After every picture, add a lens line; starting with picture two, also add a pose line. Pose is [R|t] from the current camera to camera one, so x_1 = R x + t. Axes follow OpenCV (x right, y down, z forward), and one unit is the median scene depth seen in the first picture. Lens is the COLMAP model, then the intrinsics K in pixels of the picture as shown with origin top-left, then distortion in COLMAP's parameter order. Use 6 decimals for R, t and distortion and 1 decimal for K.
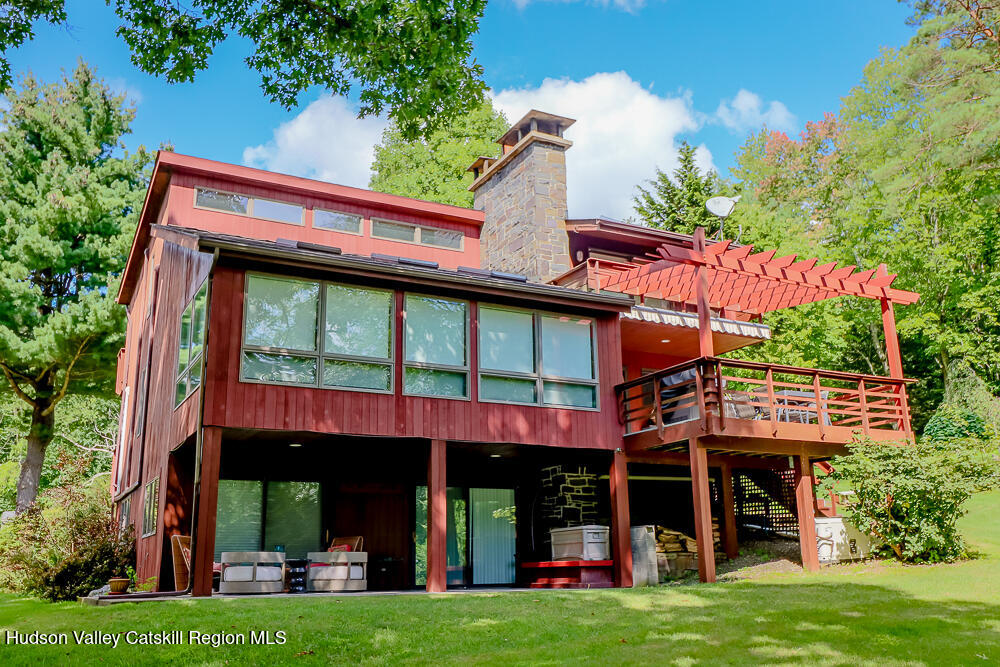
lens RADIAL K [[867.5, 0, 520.9], [0, 867.5, 319.1], [0, 0, 1]] dist [0.003744, -0.003304]
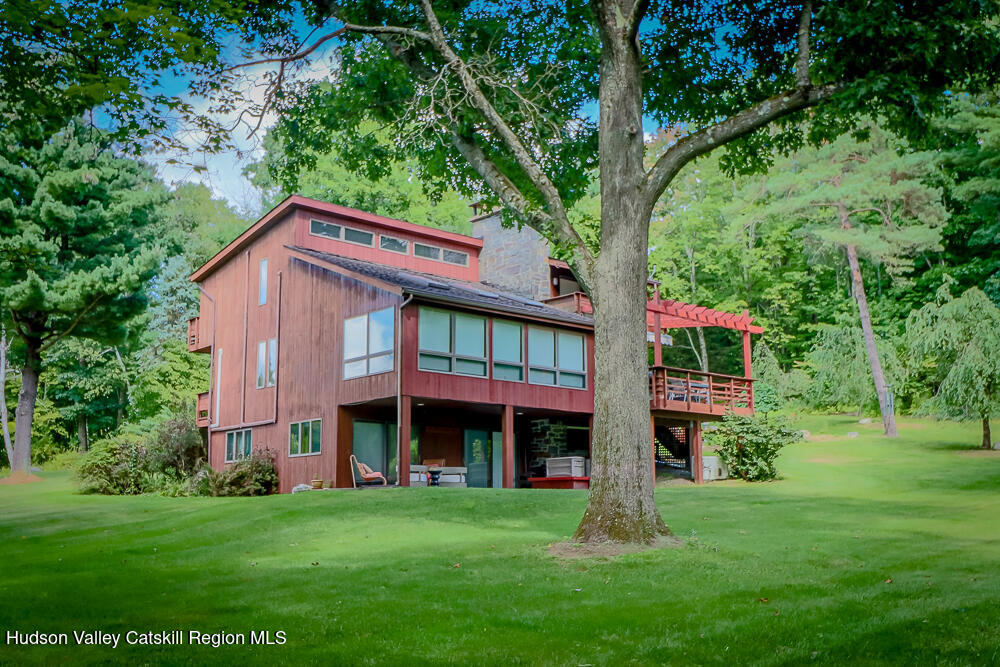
lens RADIAL K [[899.7, 0, 513.6], [0, 899.7, 332.2], [0, 0, 1]] dist [0.007783, 0.009255]
pose [[0.973676, 0.056855, 0.220733, -0.449117], [-0.076618, 0.993681, 0.082023, -0.141225], [-0.214674, -0.096776, 0.971879, -0.670889]]
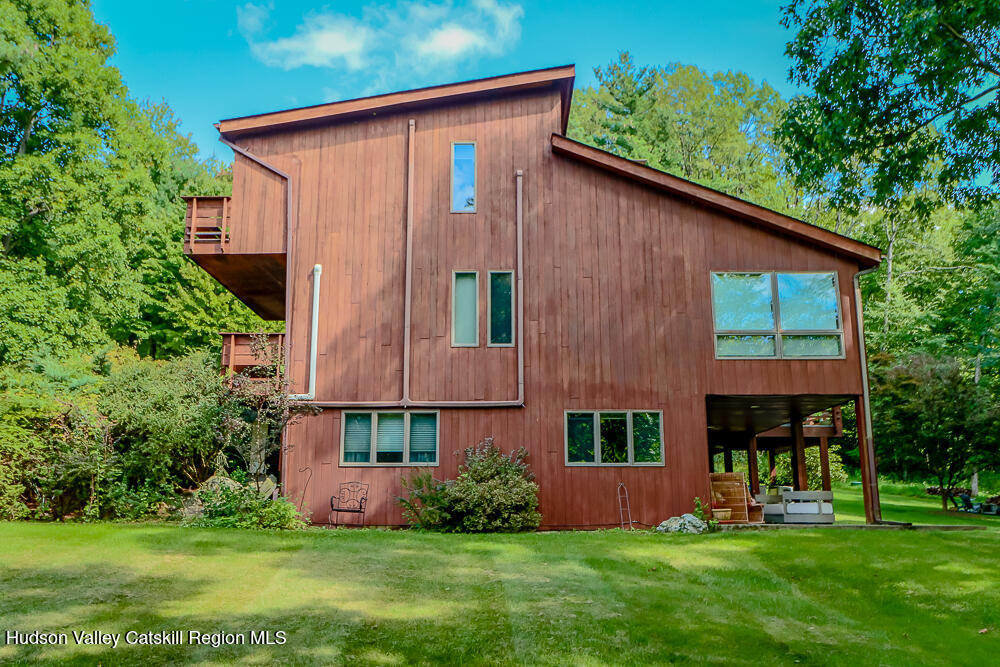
lens RADIAL K [[788.4, 0, 495.1], [0, 788.4, 320.2], [0, 0, 1]] dist [0.007282, -0.006831]
pose [[0.520590, 0.228036, 0.822791, -1.333965], [-0.253897, 0.961426, -0.105815, 0.227637], [-0.815183, -0.153818, 0.558406, 0.656439]]
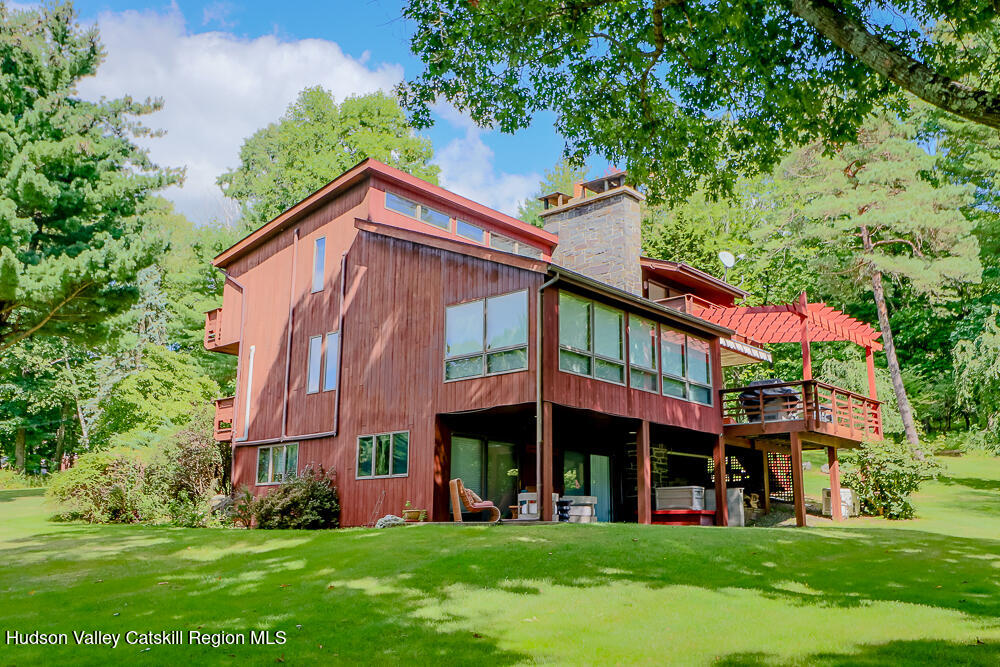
lens RADIAL K [[830.4, 0, 524.9], [0, 830.4, 315.0], [0, 0, 1]] dist [0.002624, -0.002443]
pose [[0.937940, 0.113348, 0.327751, -0.677492], [-0.121215, 0.992620, 0.003604, -0.012290], [-0.324923, -0.043109, 0.944757, -0.187703]]
